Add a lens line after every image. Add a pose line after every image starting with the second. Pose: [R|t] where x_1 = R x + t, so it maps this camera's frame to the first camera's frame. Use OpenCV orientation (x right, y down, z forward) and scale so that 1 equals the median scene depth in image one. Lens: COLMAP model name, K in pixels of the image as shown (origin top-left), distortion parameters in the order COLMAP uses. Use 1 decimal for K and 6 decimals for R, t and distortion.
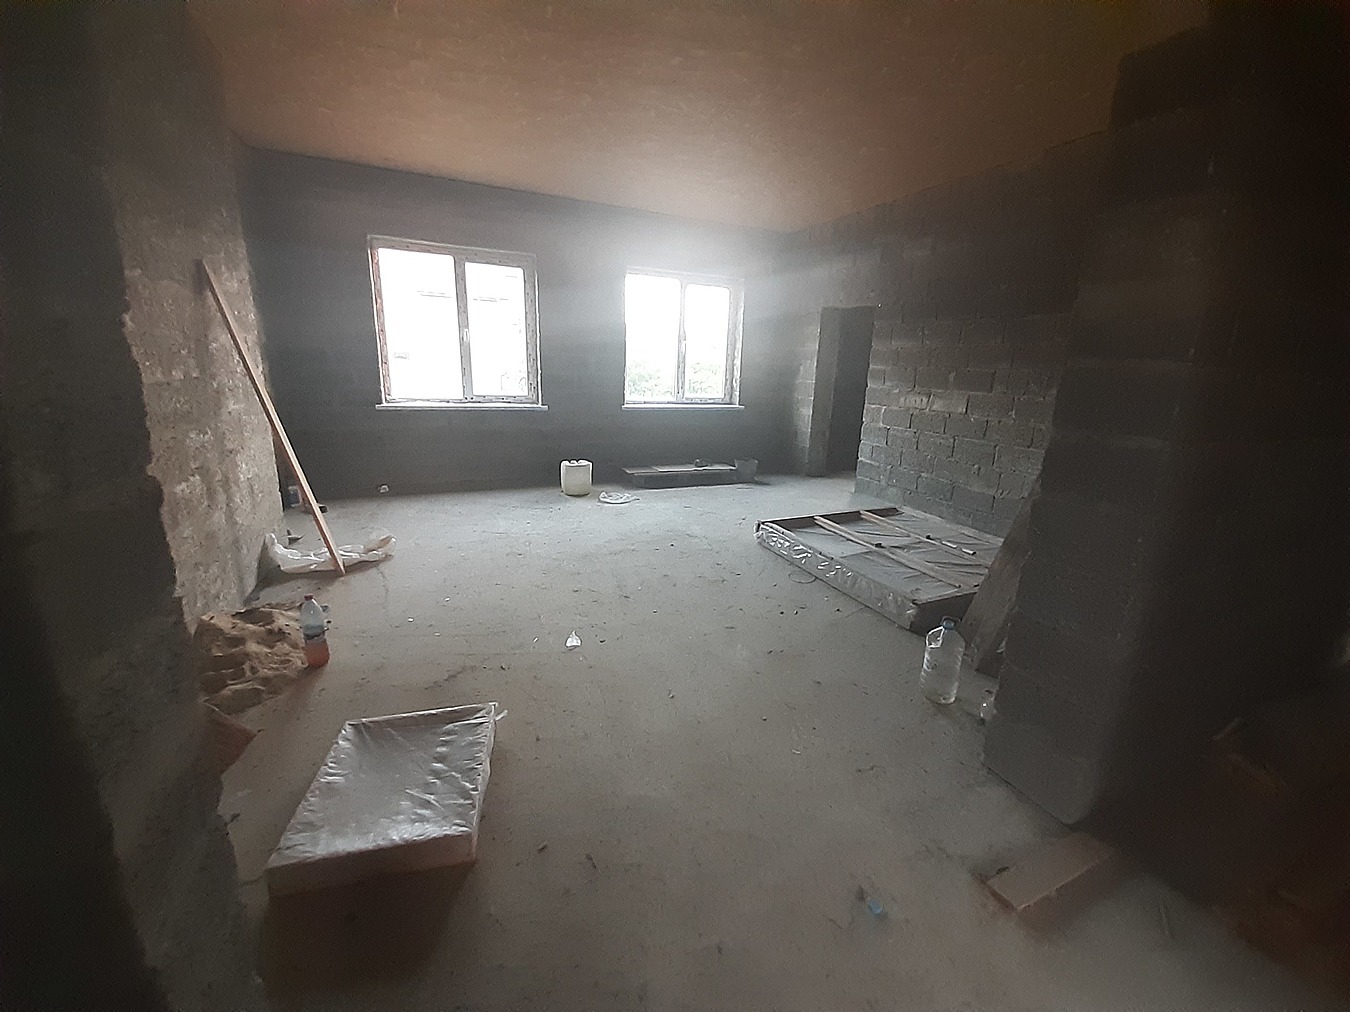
lens RADIAL K [[533.0, 0, 682.5], [0, 533.0, 491.7], [0, 0, 1]] dist [0.000656, -0.000318]
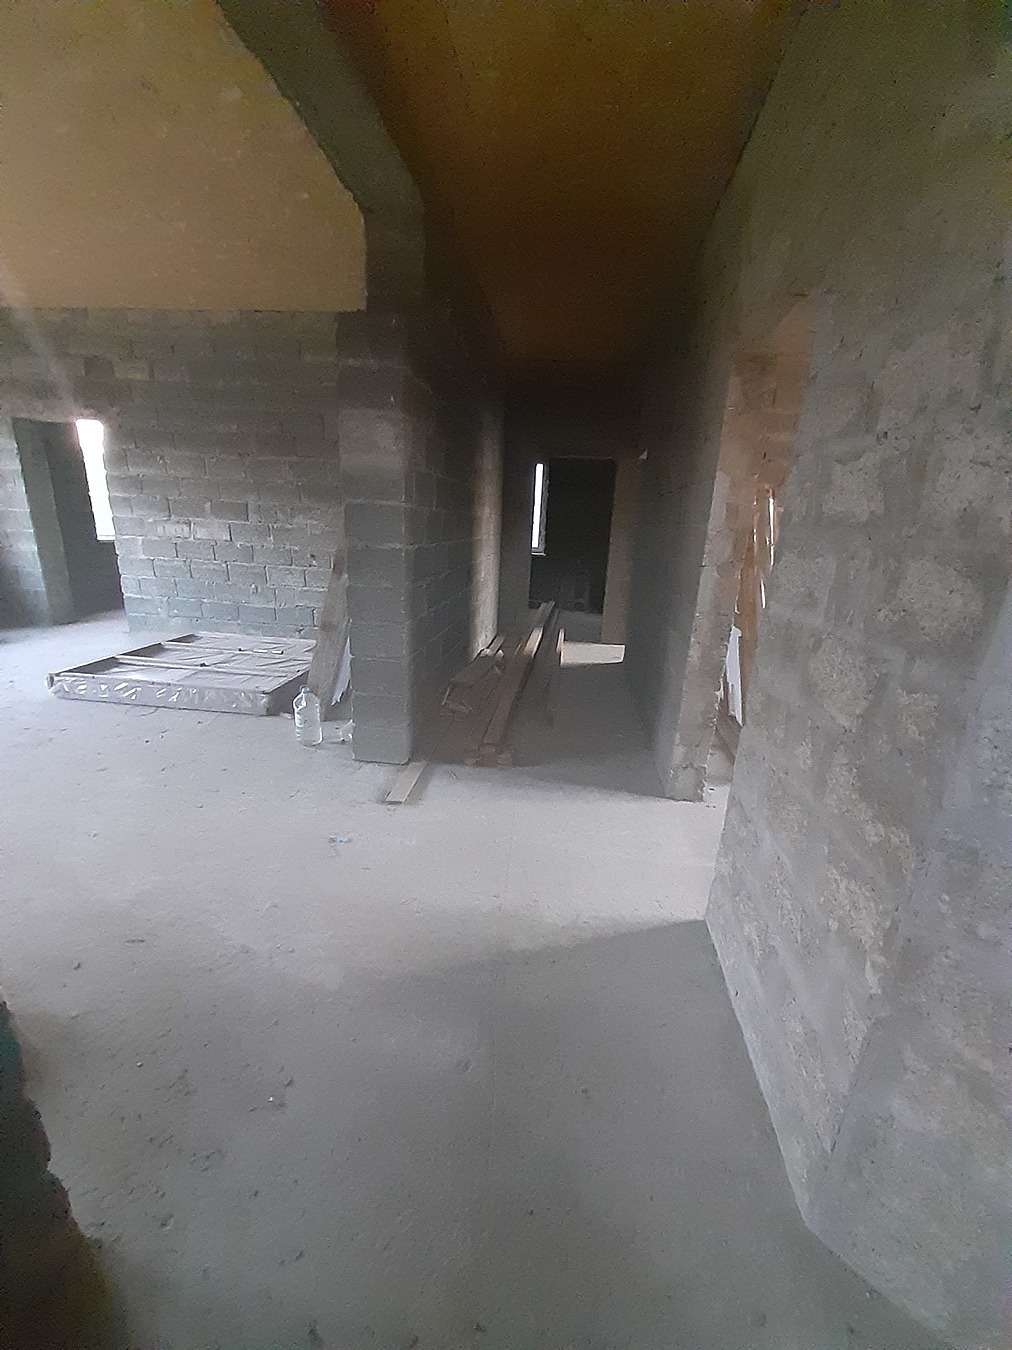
lens RADIAL K [[533.0, 0, 506.0], [0, 533.0, 675.0], [0, 0, 1]] dist [0.000656, -0.000318]
pose [[0.526435, -0.246185, 0.813793, -0.178272], [0.165591, 0.968520, 0.185872, 0.018497], [-0.833934, 0.036907, 0.550629, -0.106487]]
